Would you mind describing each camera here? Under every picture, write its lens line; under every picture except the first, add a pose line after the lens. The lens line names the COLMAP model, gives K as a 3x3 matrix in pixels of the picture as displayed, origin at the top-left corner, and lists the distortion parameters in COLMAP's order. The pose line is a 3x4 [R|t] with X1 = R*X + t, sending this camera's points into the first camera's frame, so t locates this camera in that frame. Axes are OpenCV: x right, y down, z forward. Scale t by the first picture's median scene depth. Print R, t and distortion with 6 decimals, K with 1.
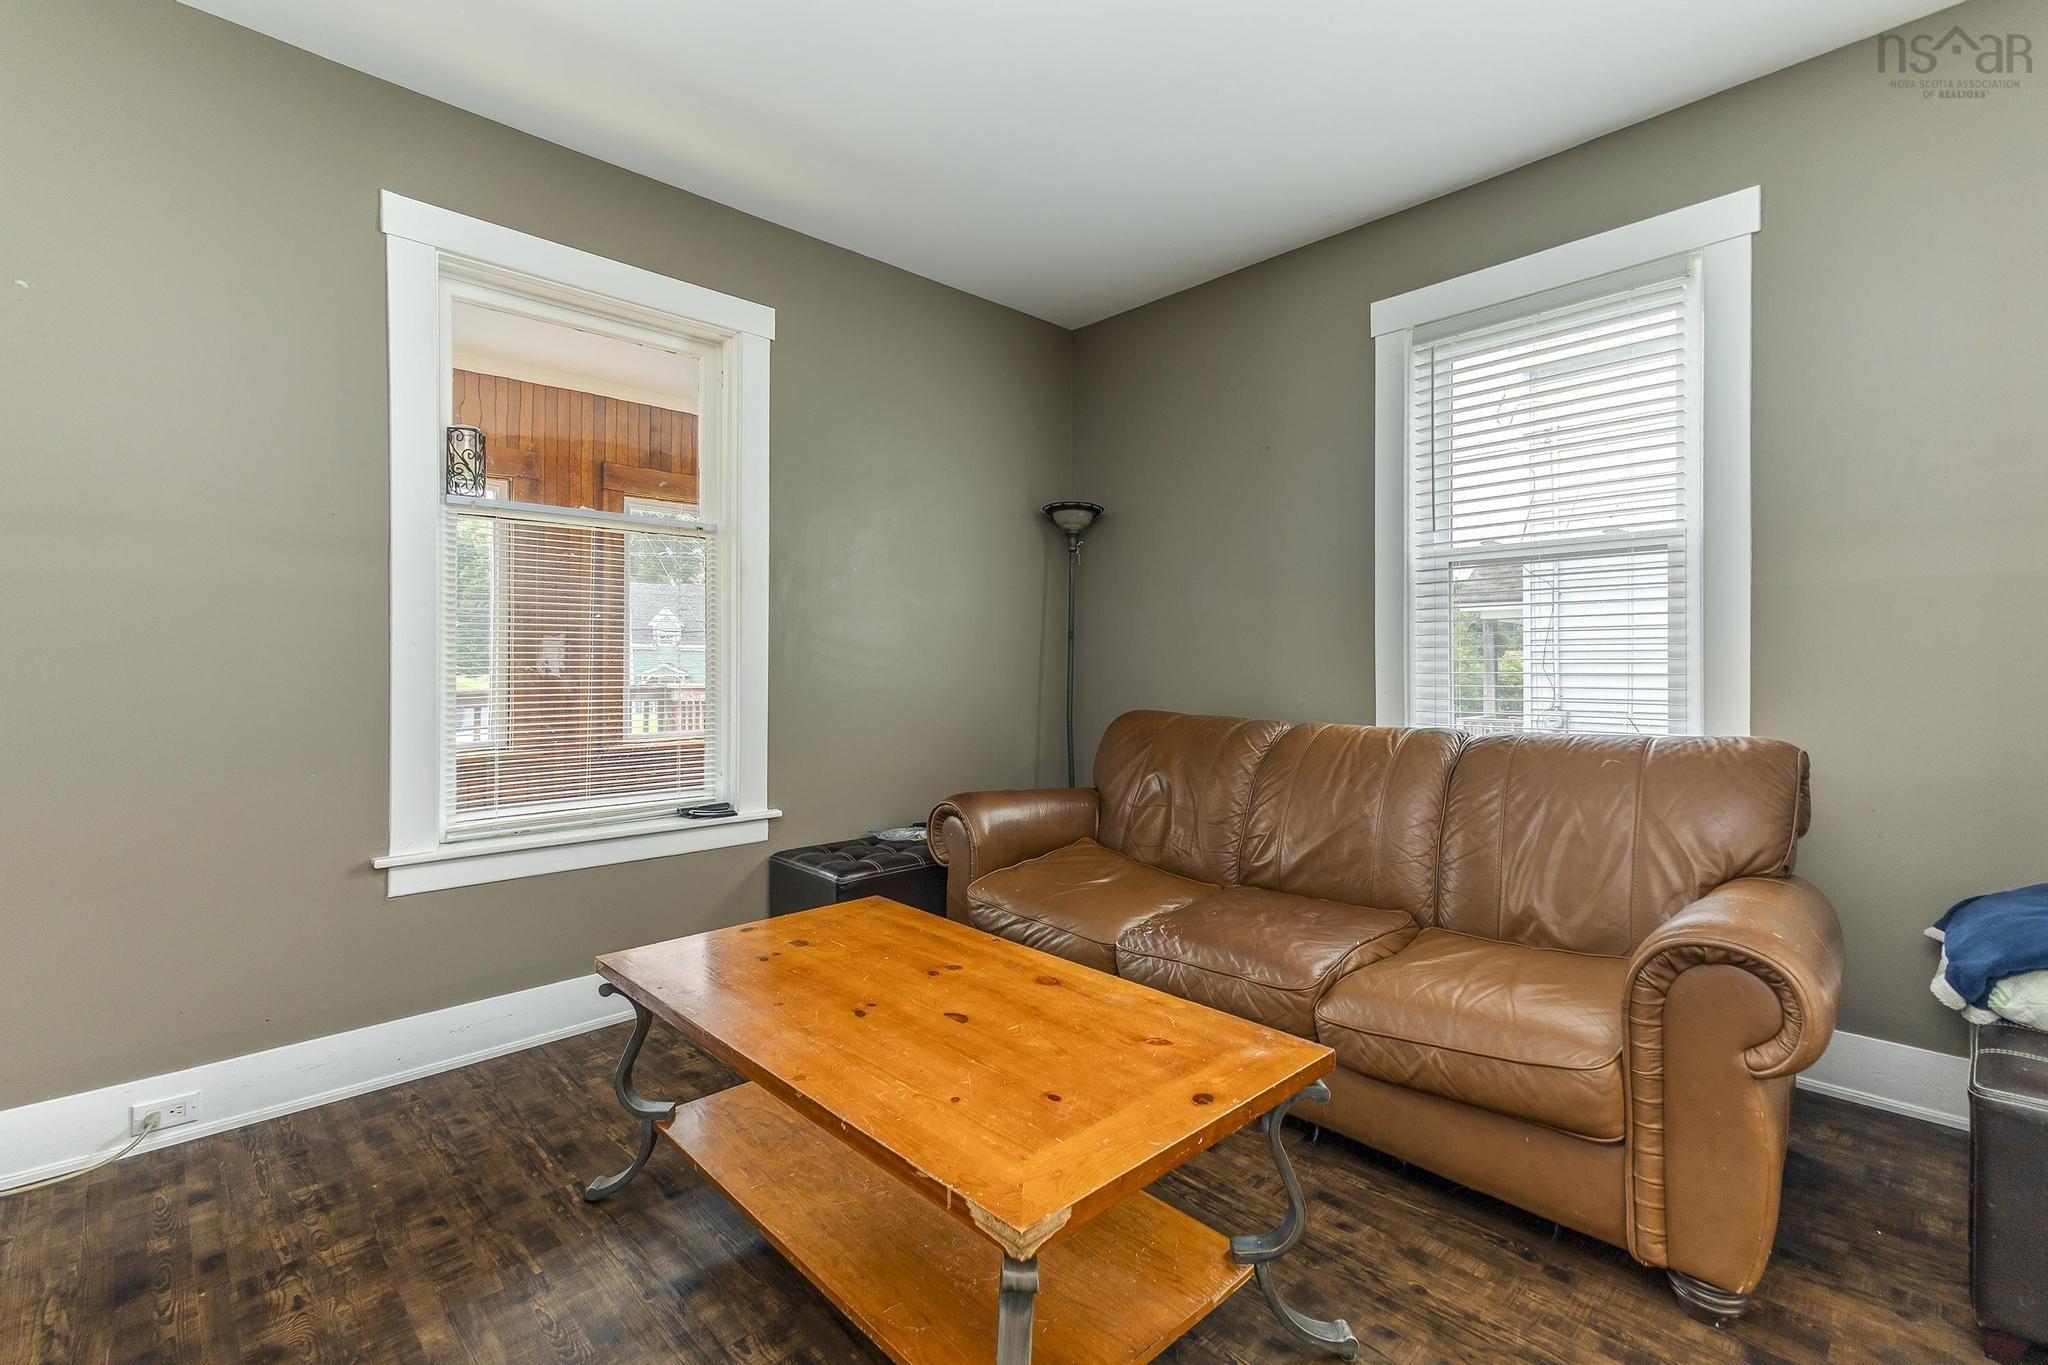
lens RADIAL K [[898.5, 0, 1024.2], [0, 898.5, 655.2], [0, 0, 1]] dist [0.005909, -0.000227]
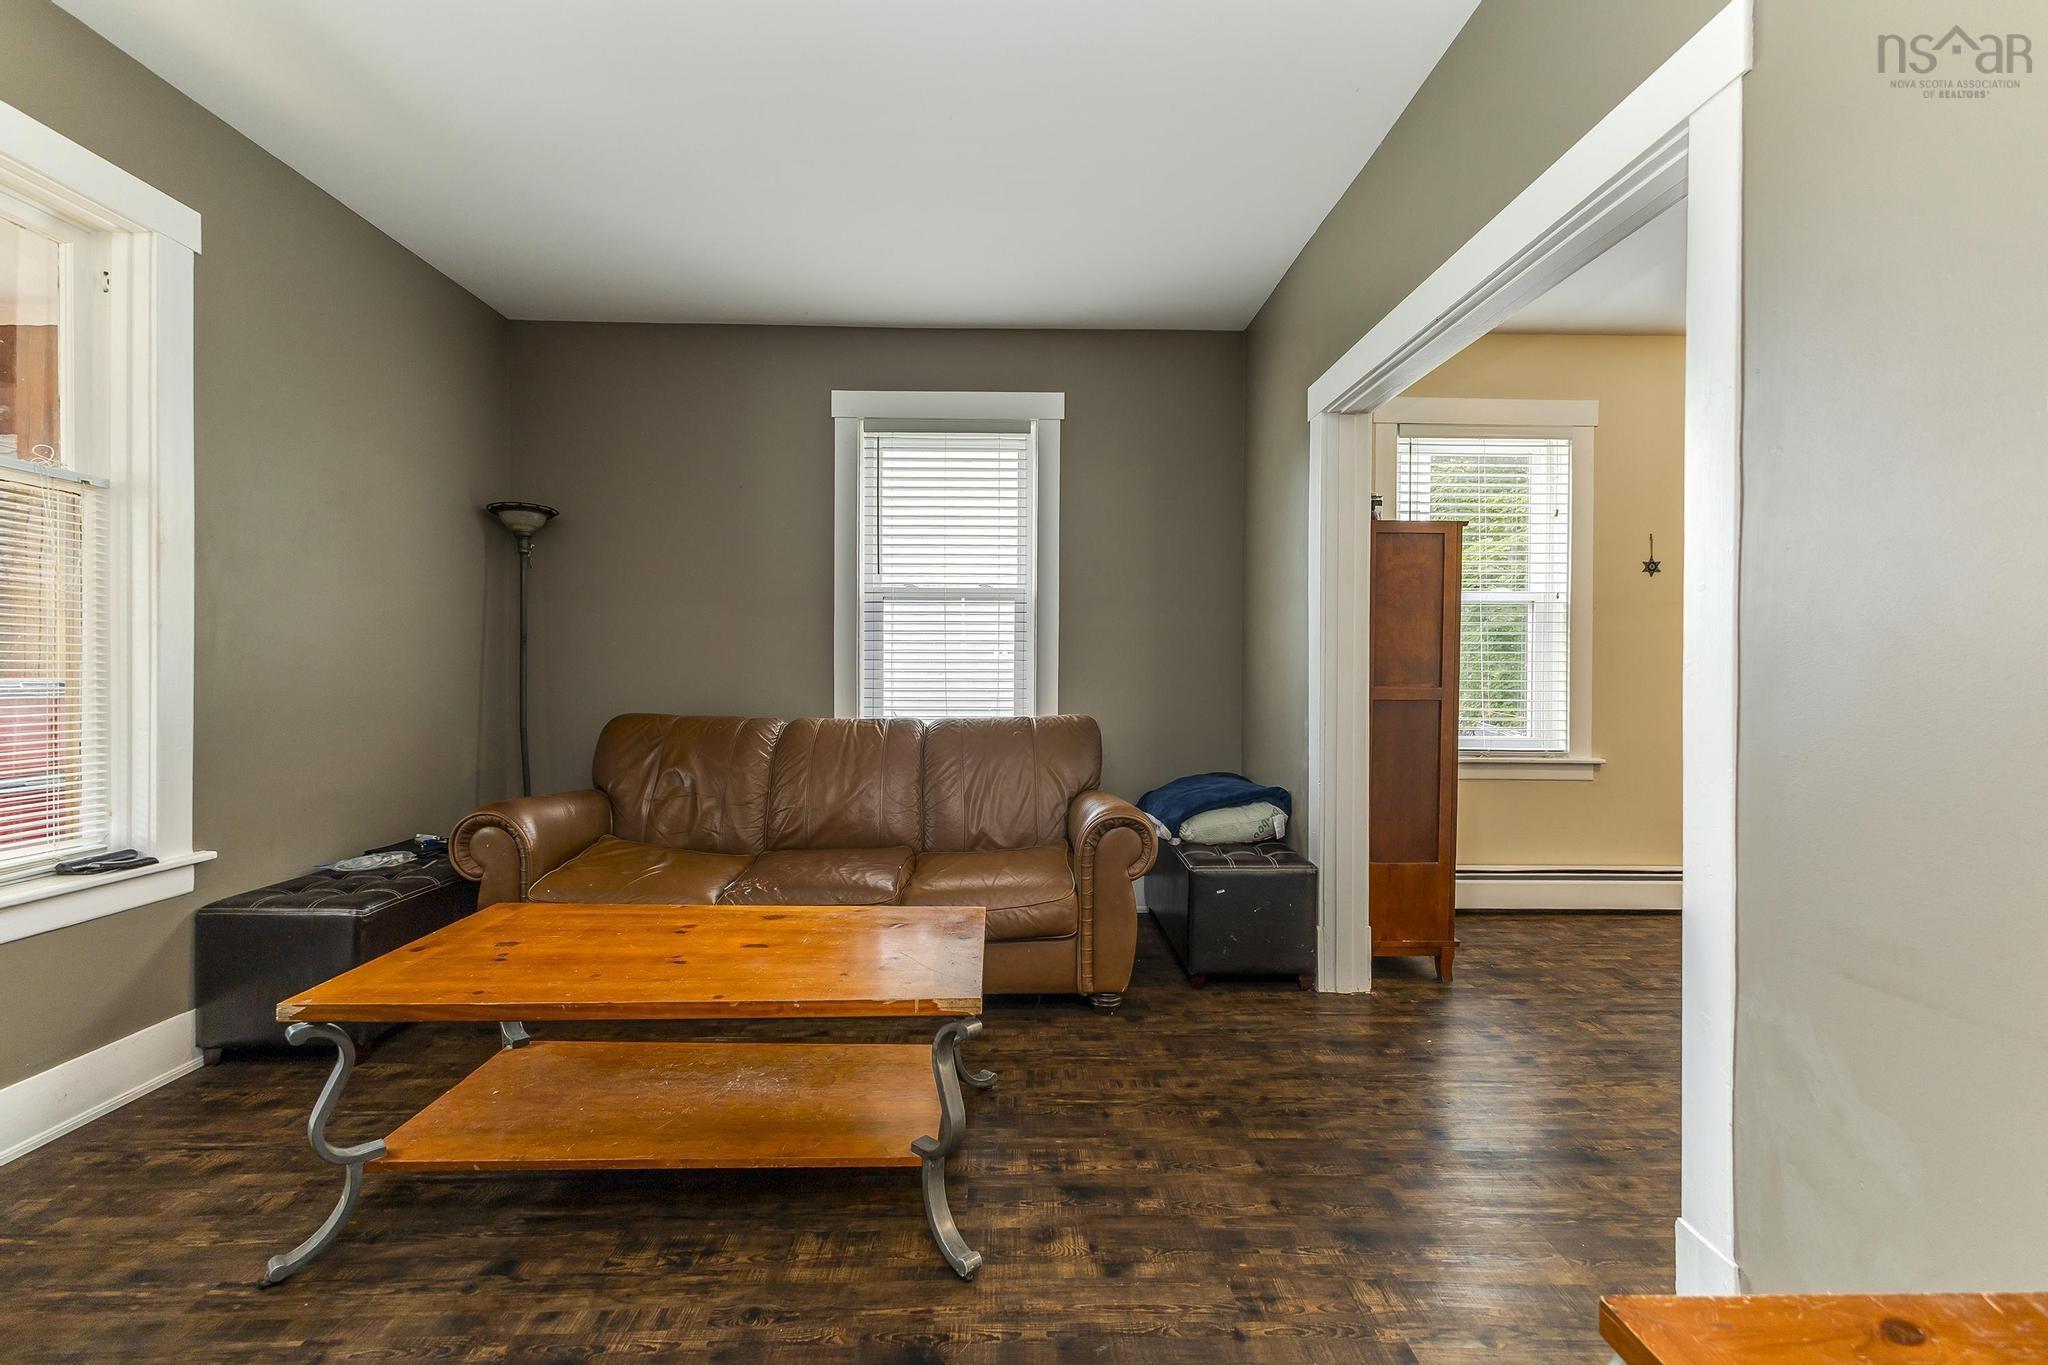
lens RADIAL K [[916.2, 0, 1024.0], [0, 916.2, 682.5], [0, 0, 1]] dist [-0.001524, -0.000929]
pose [[0.660413, -0.002266, 0.750899, -0.434310], [-0.012537, 0.999823, 0.014044, 0.002885], [-0.750798, -0.018688, 0.660268, -0.074899]]
